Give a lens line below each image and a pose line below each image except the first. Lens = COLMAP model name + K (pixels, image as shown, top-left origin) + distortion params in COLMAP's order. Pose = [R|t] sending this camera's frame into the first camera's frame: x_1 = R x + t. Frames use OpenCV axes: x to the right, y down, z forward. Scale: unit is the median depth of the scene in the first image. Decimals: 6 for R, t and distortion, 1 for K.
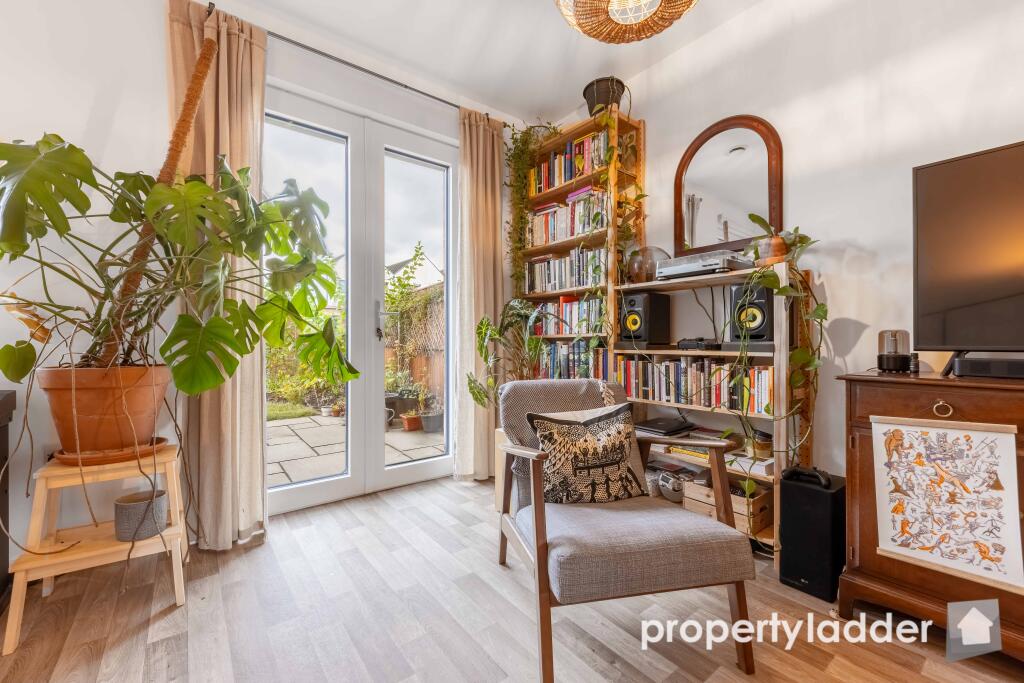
lens RADIAL K [[426.7, 0, 517.6], [0, 426.7, 341.2], [0, 0, 1]] dist [0.000948, -0.000090]
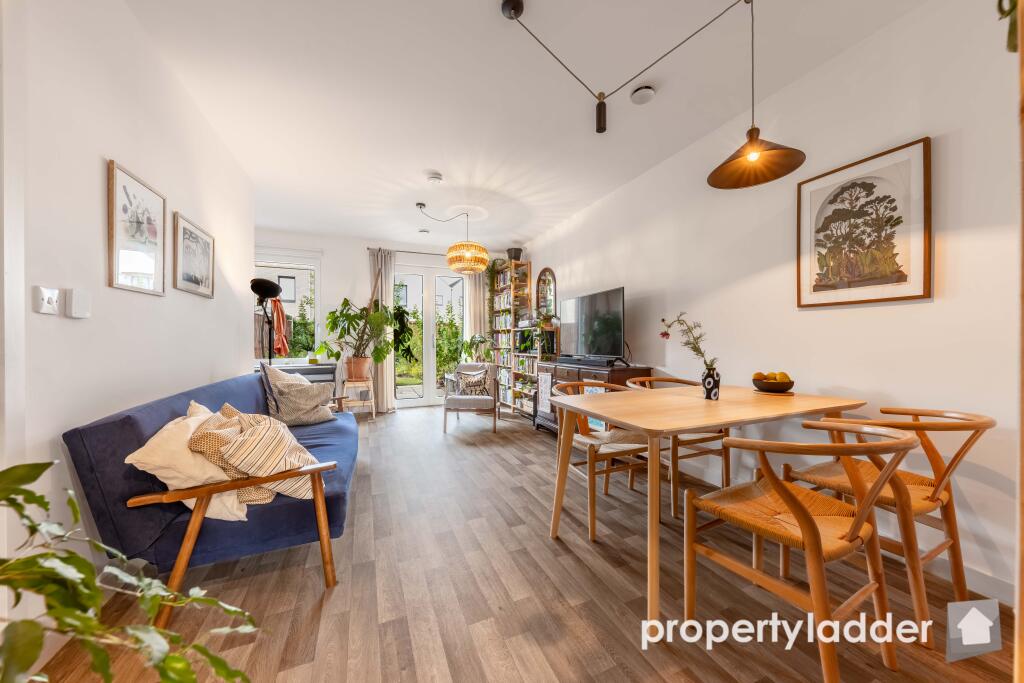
lens RADIAL K [[359.8, 0, 516.0], [0, 359.8, 345.6], [0, 0, 1]] dist [0.020134, 0.000177]
pose [[0.963526, -0.002280, -0.267605, 1.037656], [0.006600, 0.999862, 0.015246, -0.071533], [0.267533, -0.016456, 0.963408, -1.409140]]
